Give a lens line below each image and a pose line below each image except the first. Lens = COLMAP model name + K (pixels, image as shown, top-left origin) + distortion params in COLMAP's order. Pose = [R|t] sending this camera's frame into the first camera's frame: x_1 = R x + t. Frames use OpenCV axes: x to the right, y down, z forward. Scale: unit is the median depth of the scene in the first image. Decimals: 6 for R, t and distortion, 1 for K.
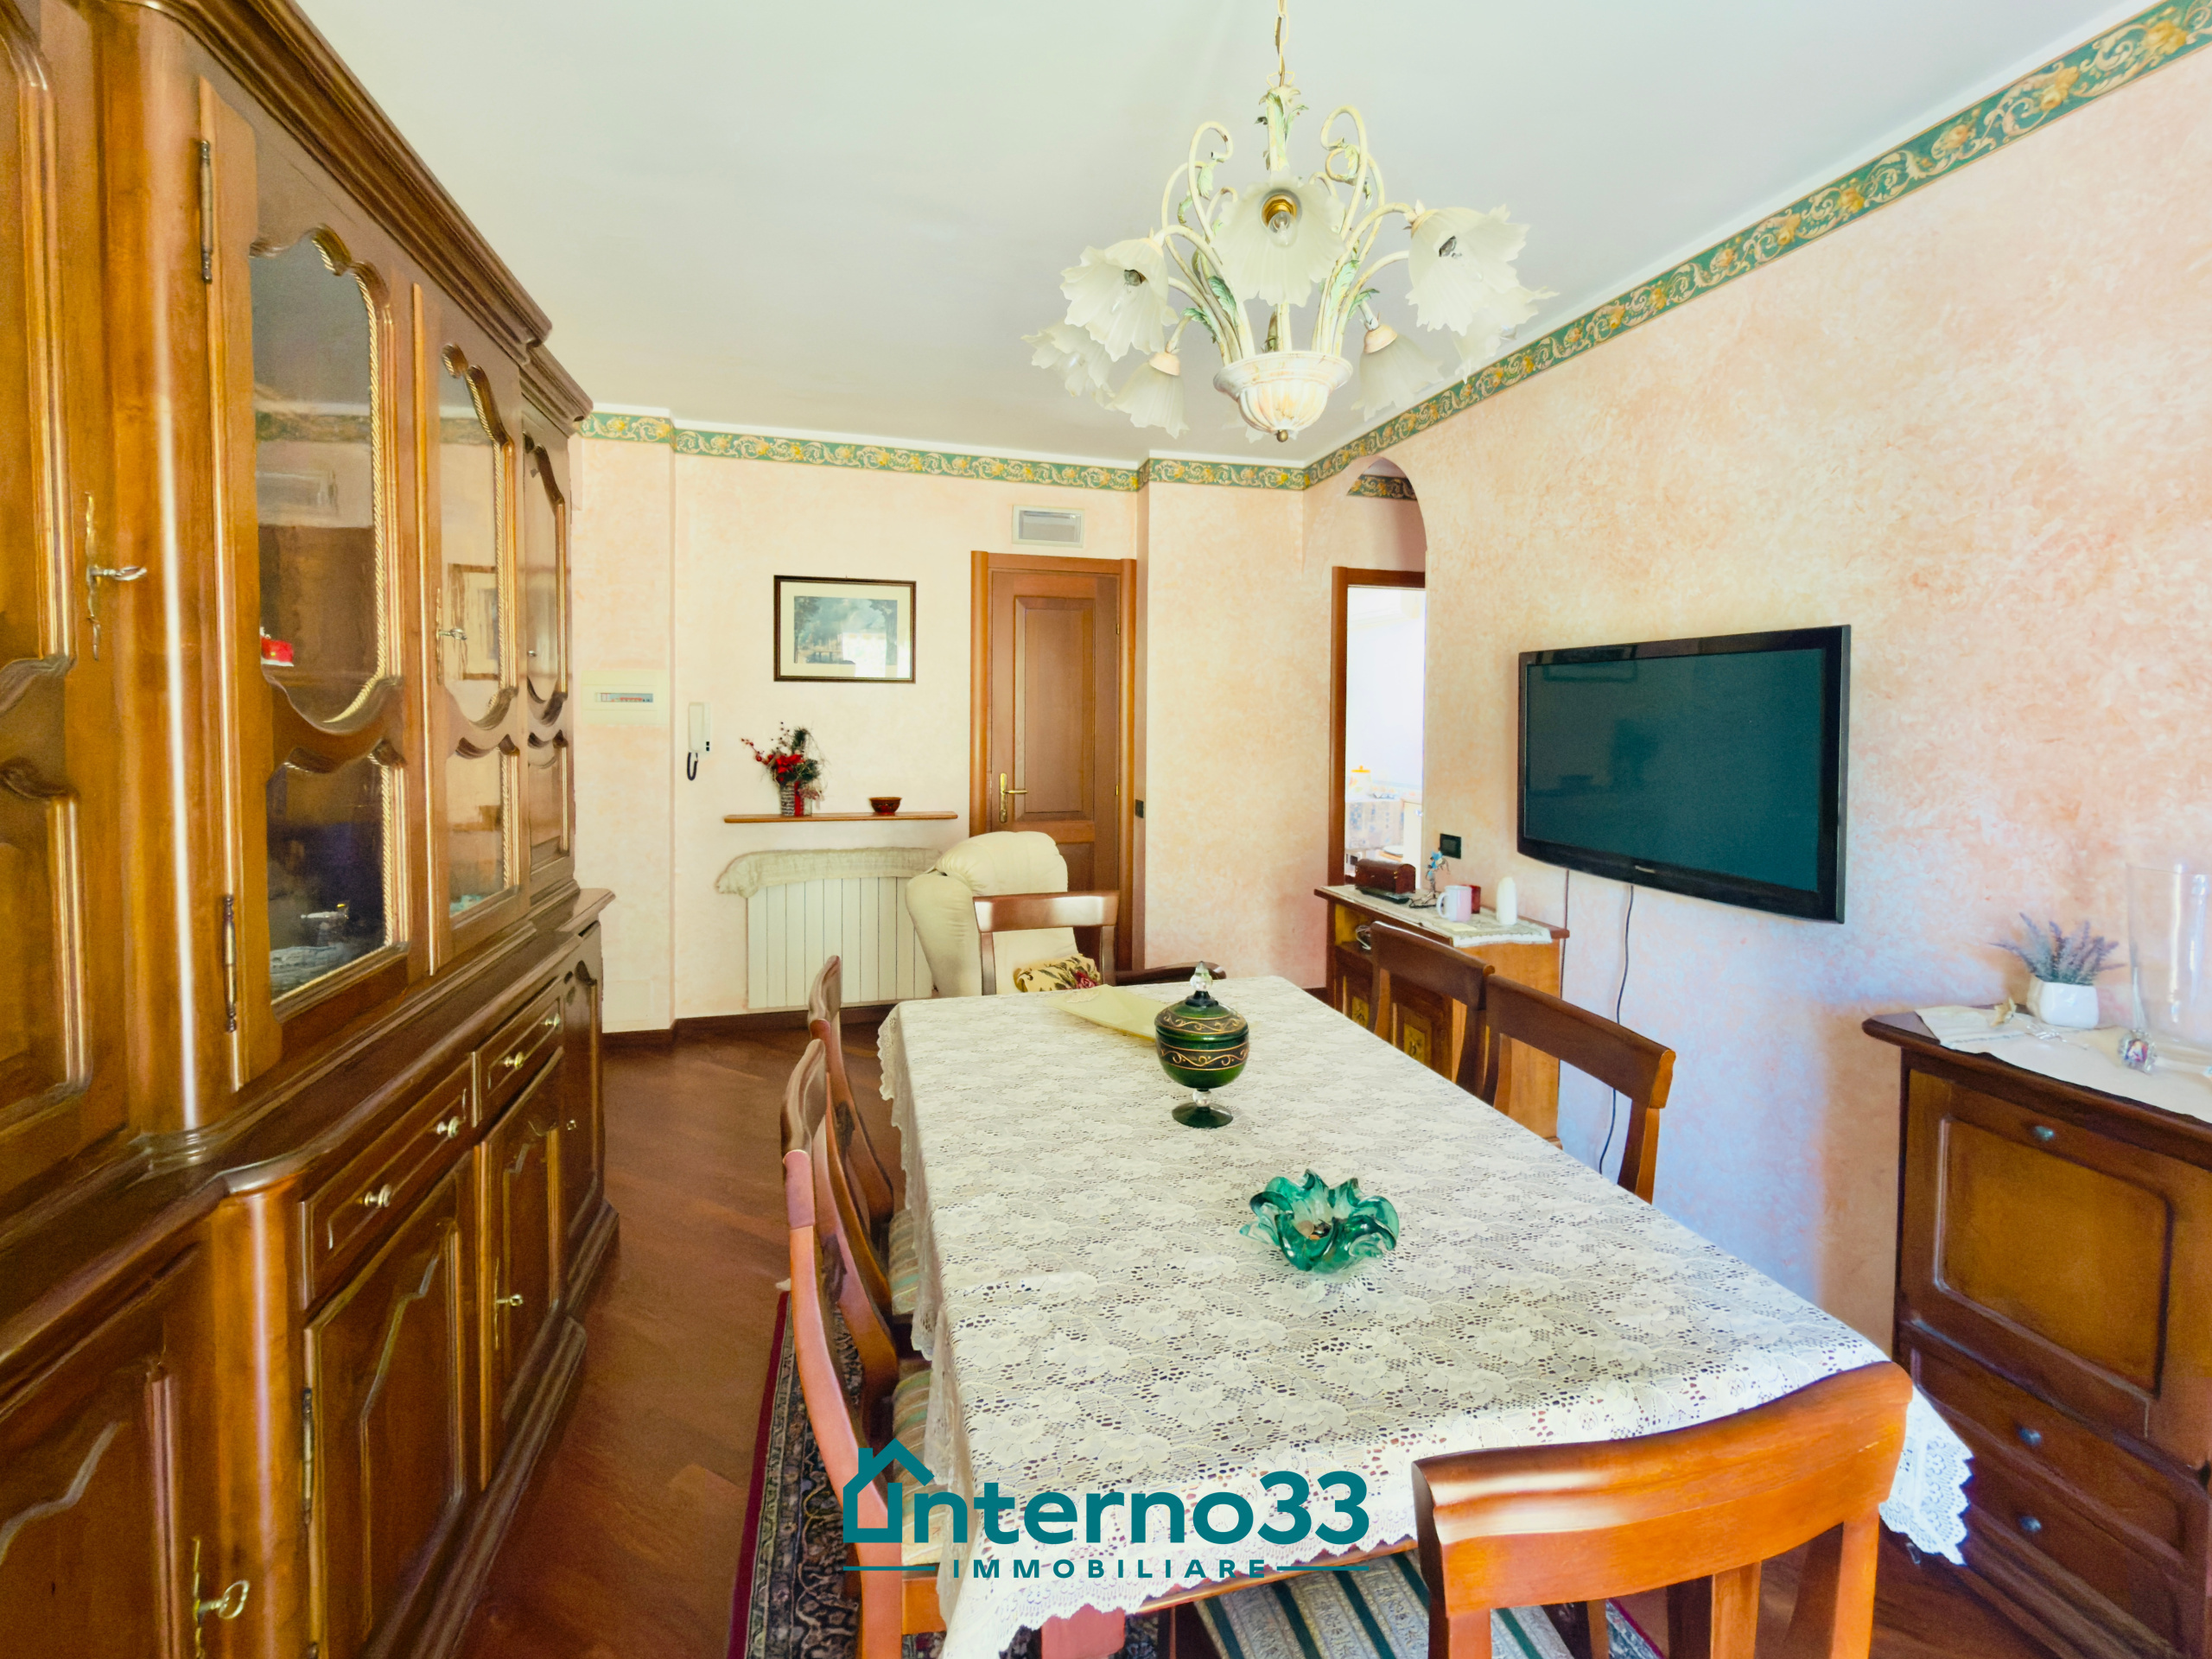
lens RADIAL K [[940.8, 0, 1108.5], [0, 940.8, 743.2], [0, 0, 1]] dist [-0.001532, 0.000338]
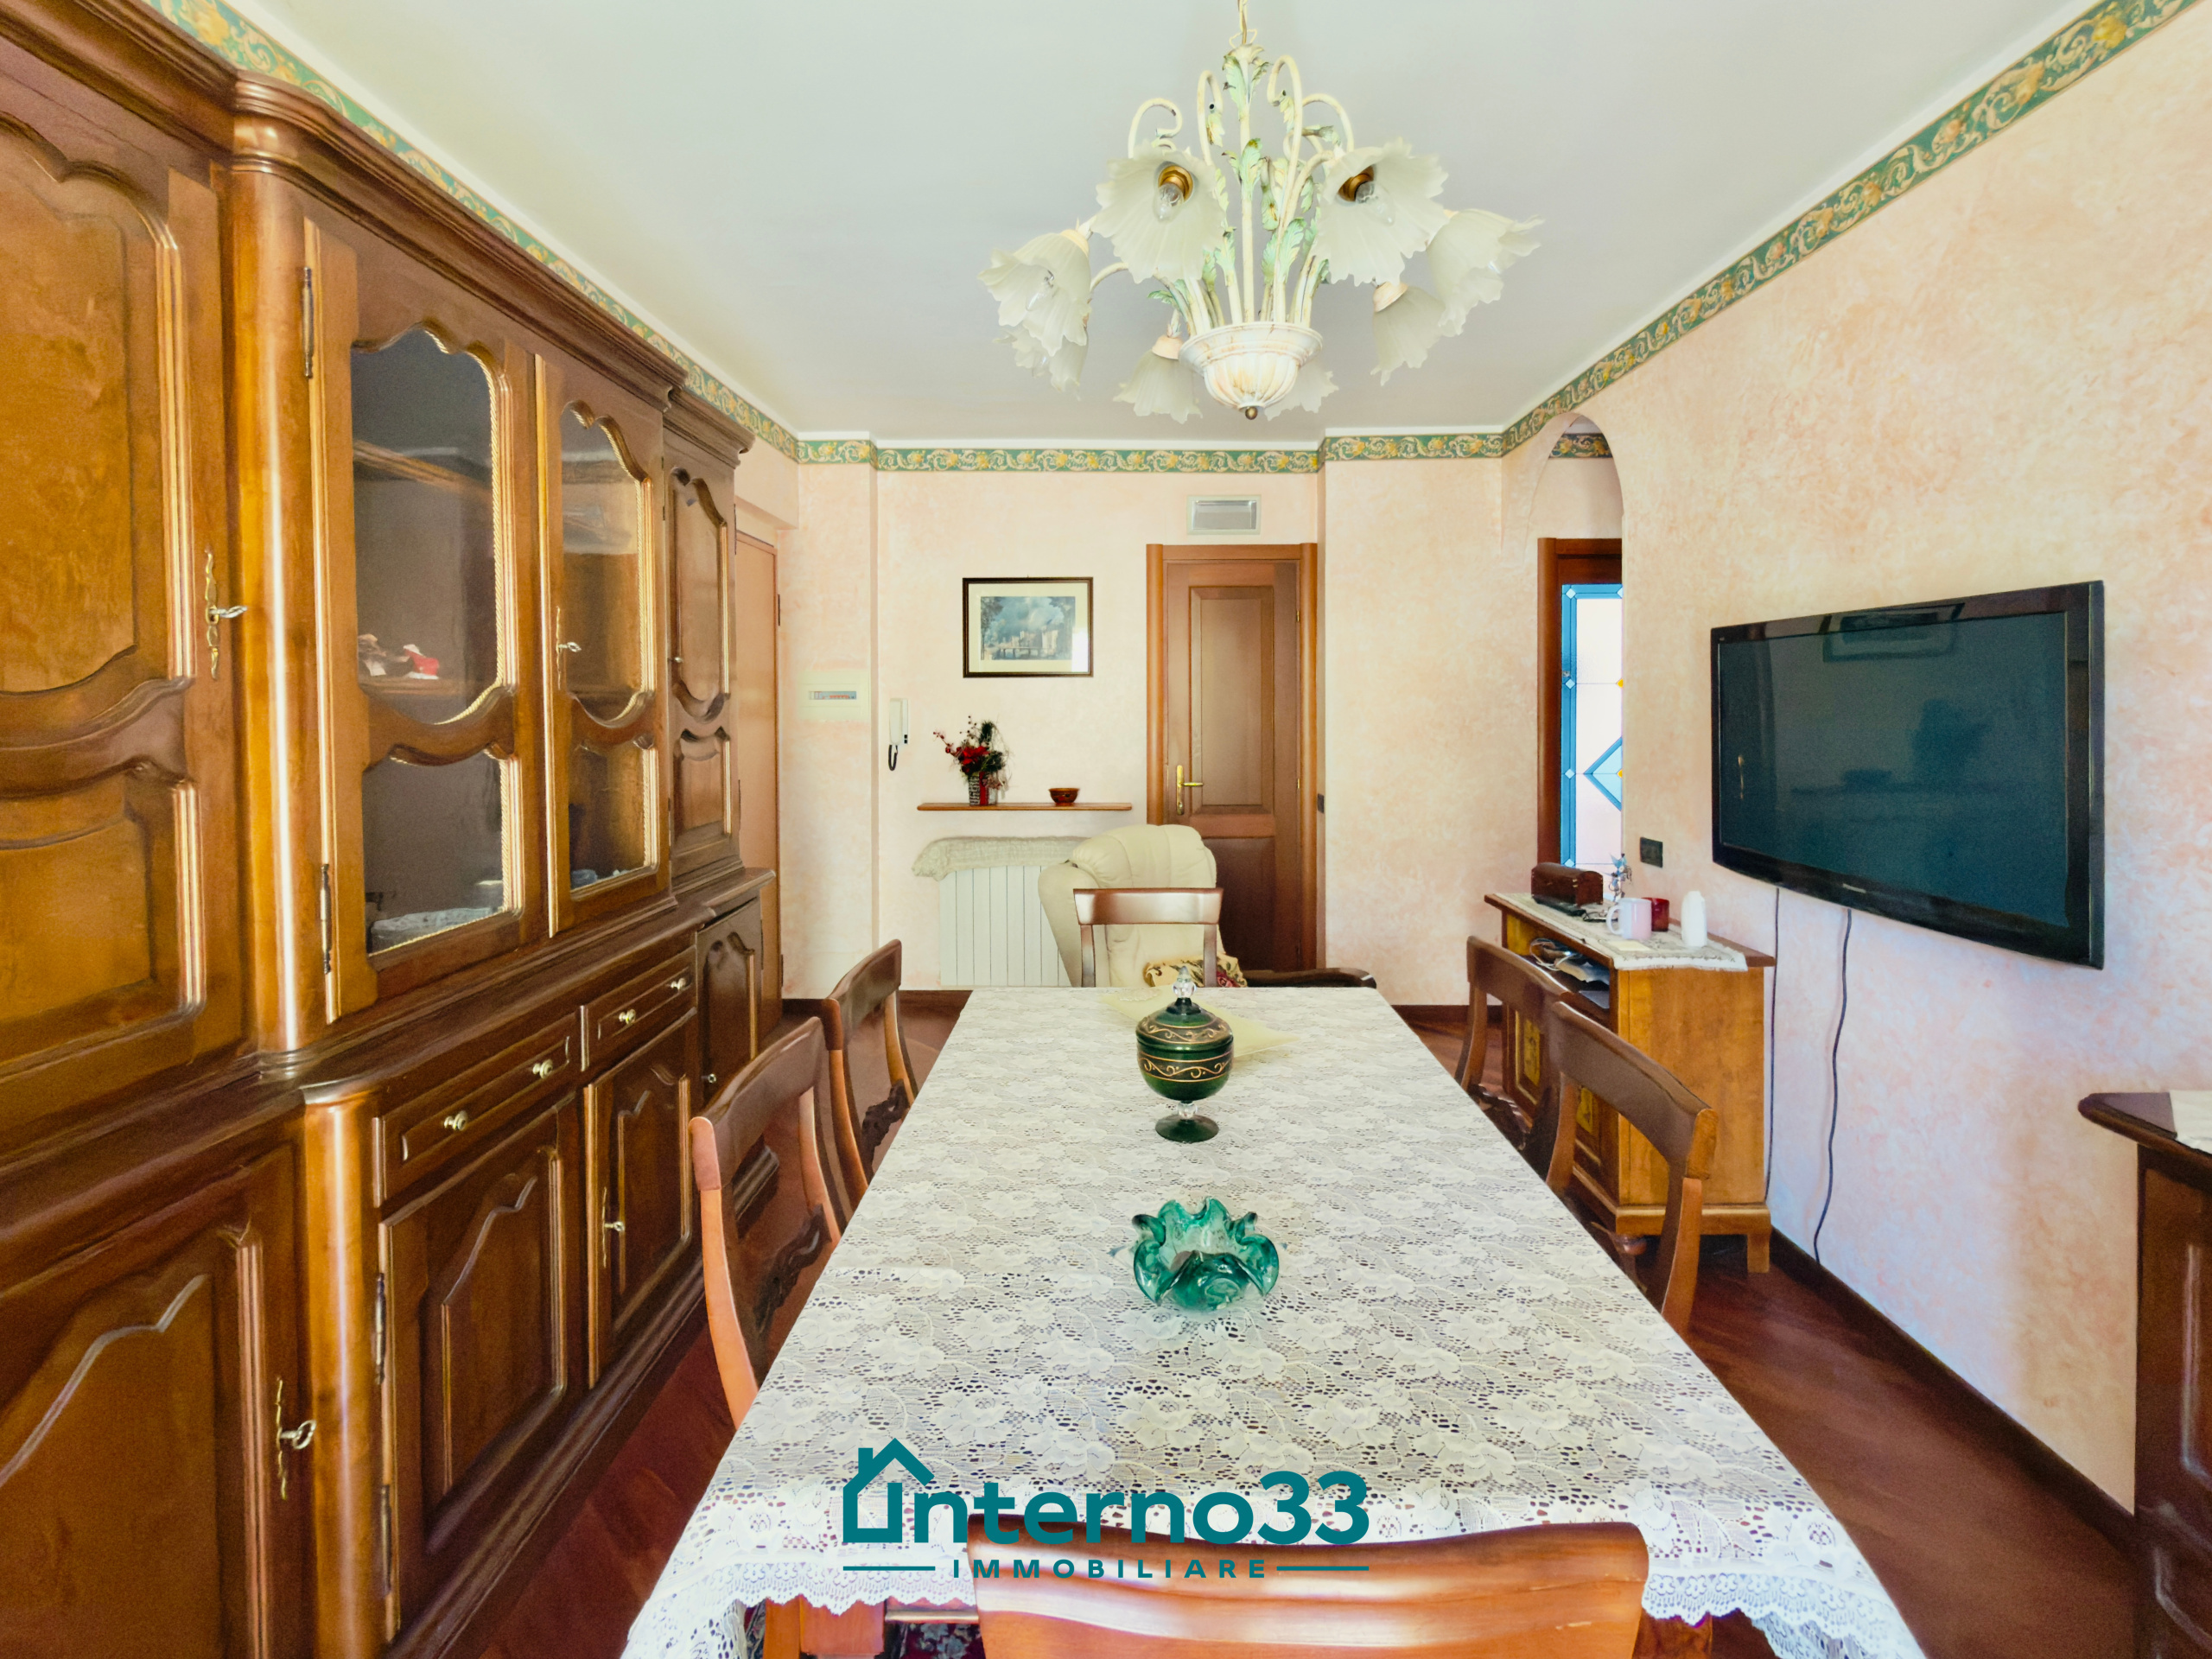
lens RADIAL K [[947.7, 0, 1112.3], [0, 947.7, 721.1], [0, 0, 1]] dist [0.000020, -0.000472]
pose [[0.962807, -0.007843, -0.270075, 0.147379], [0.004386, 0.999901, -0.013401, -0.002681], [0.270153, 0.011718, 0.962746, 0.024426]]
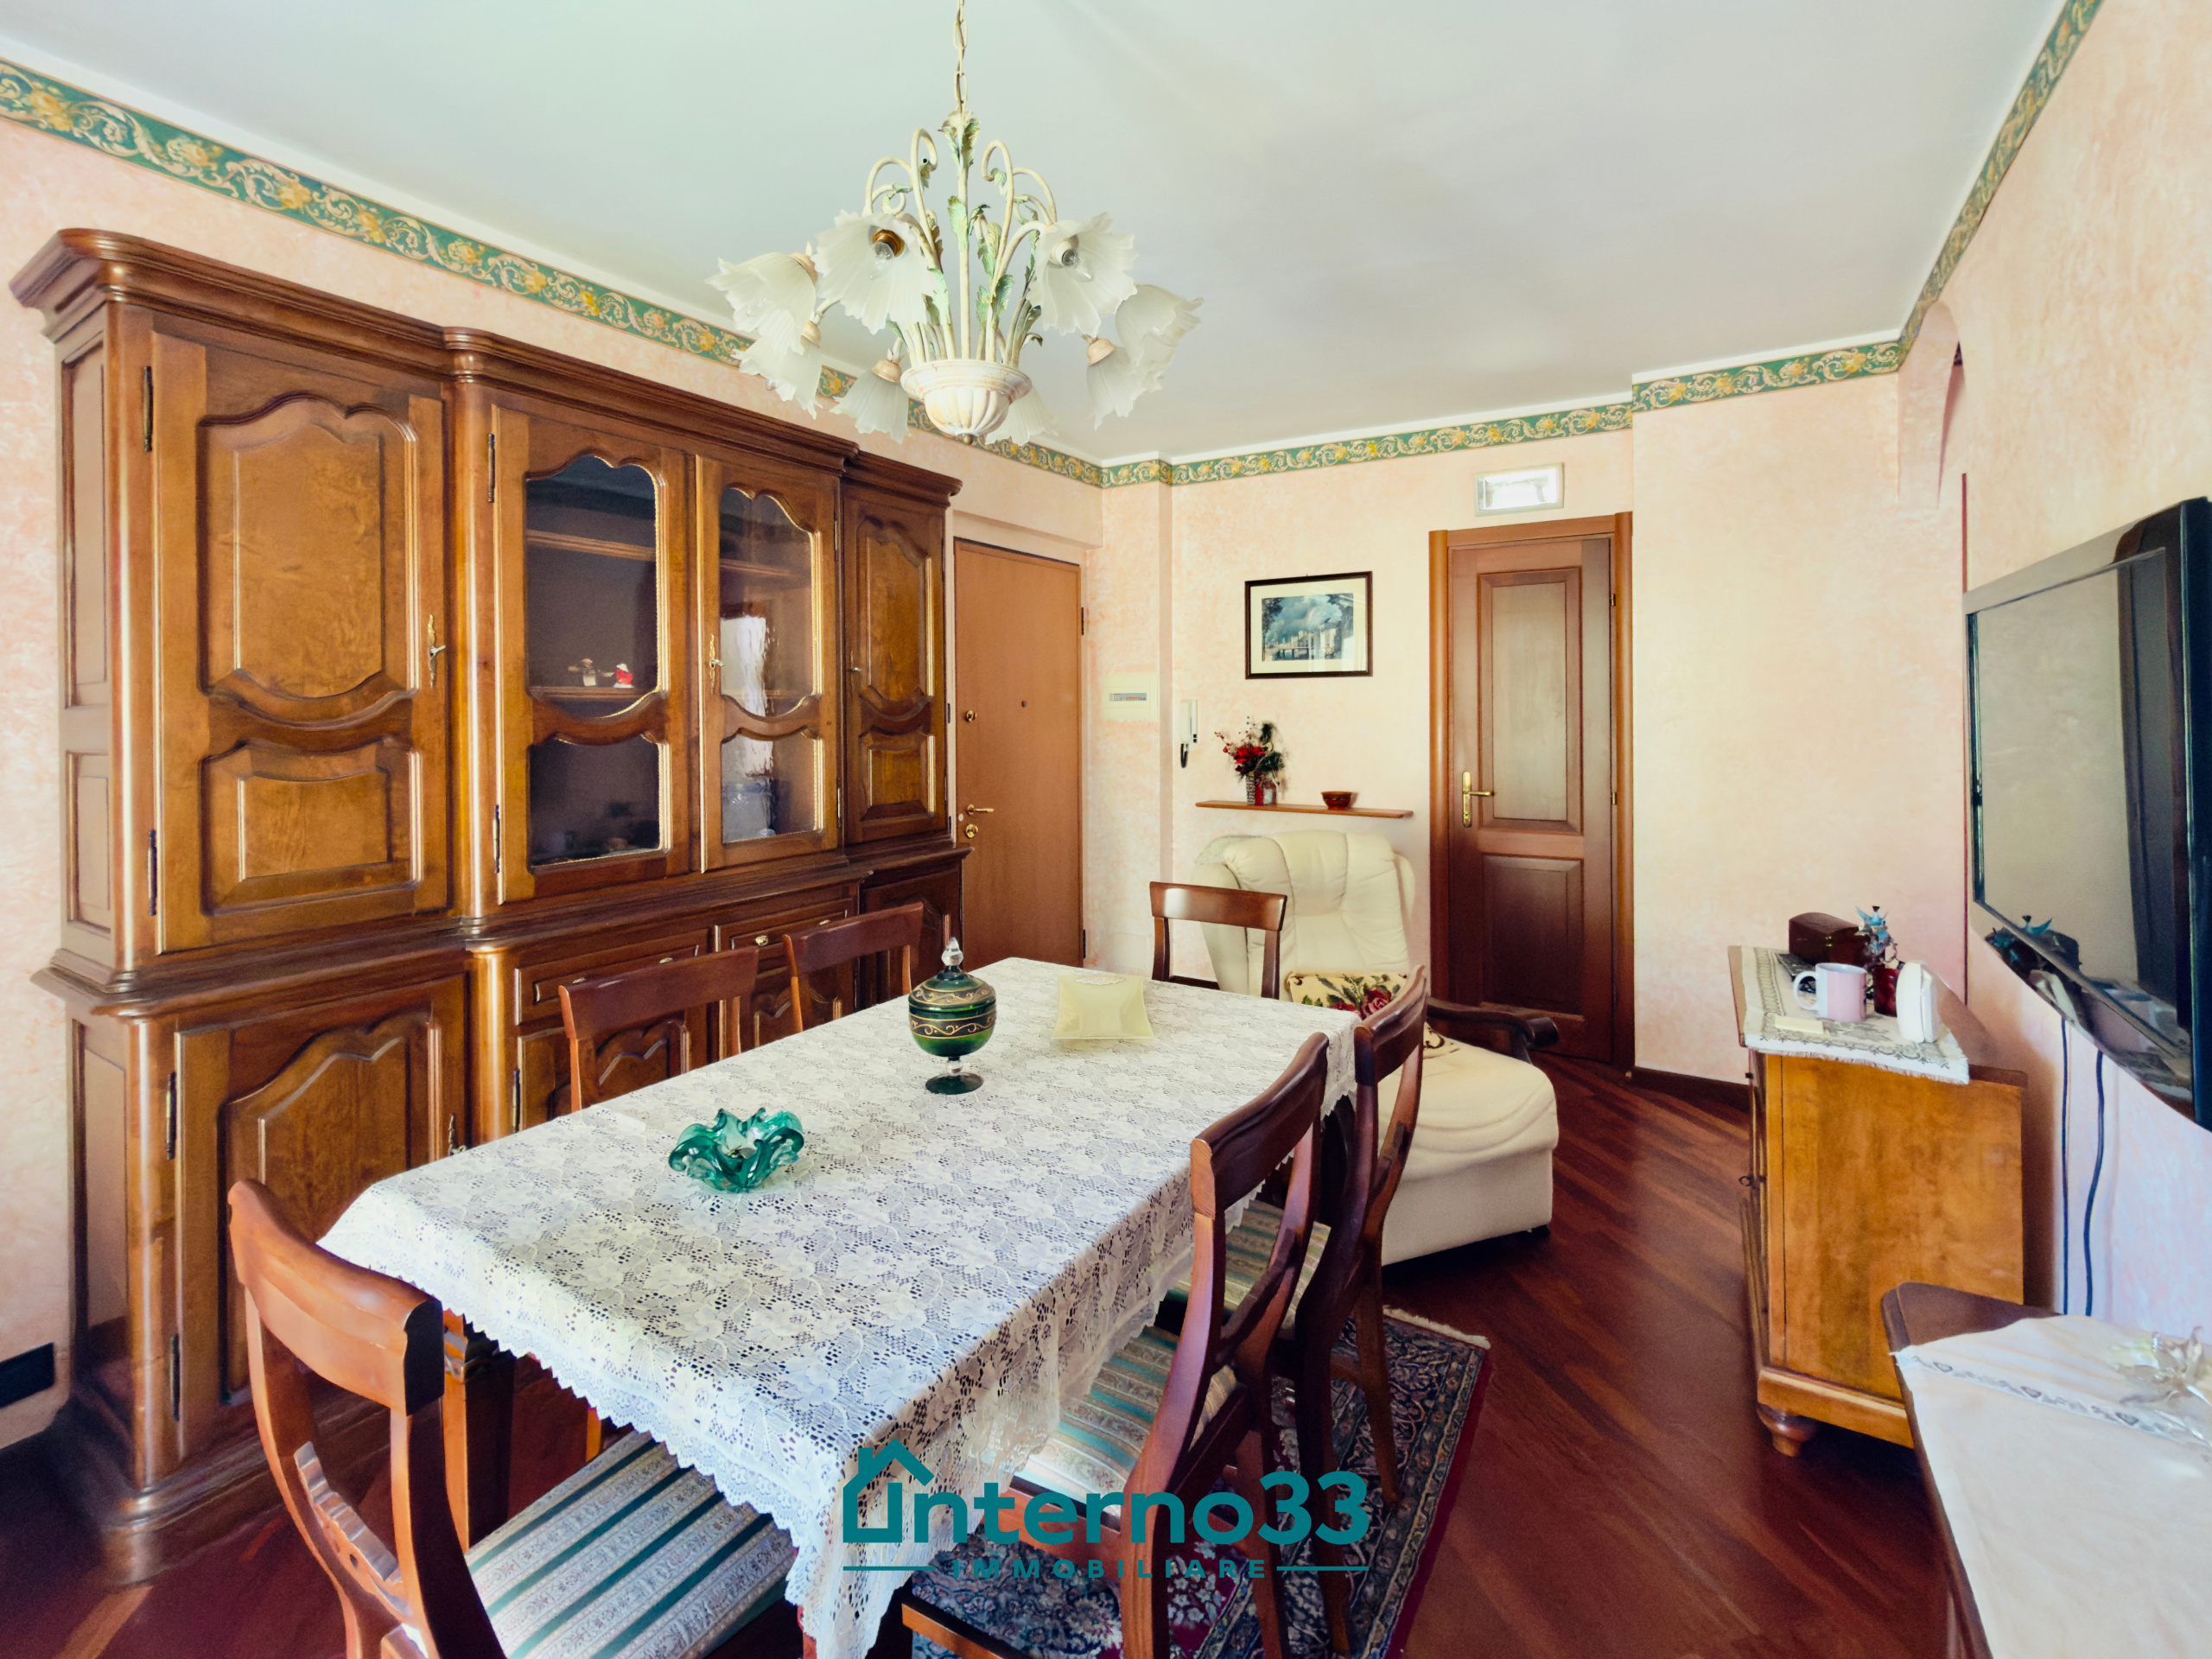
lens RADIAL K [[961.2, 0, 1102.4], [0, 961.2, 712.5], [0, 0, 1]] dist [-0.000168, 0.000064]
pose [[0.691456, -0.008762, -0.722365, 0.509854], [-0.010957, 0.999684, -0.022613, -0.000495], [0.722336, 0.023551, 0.691142, 0.182666]]
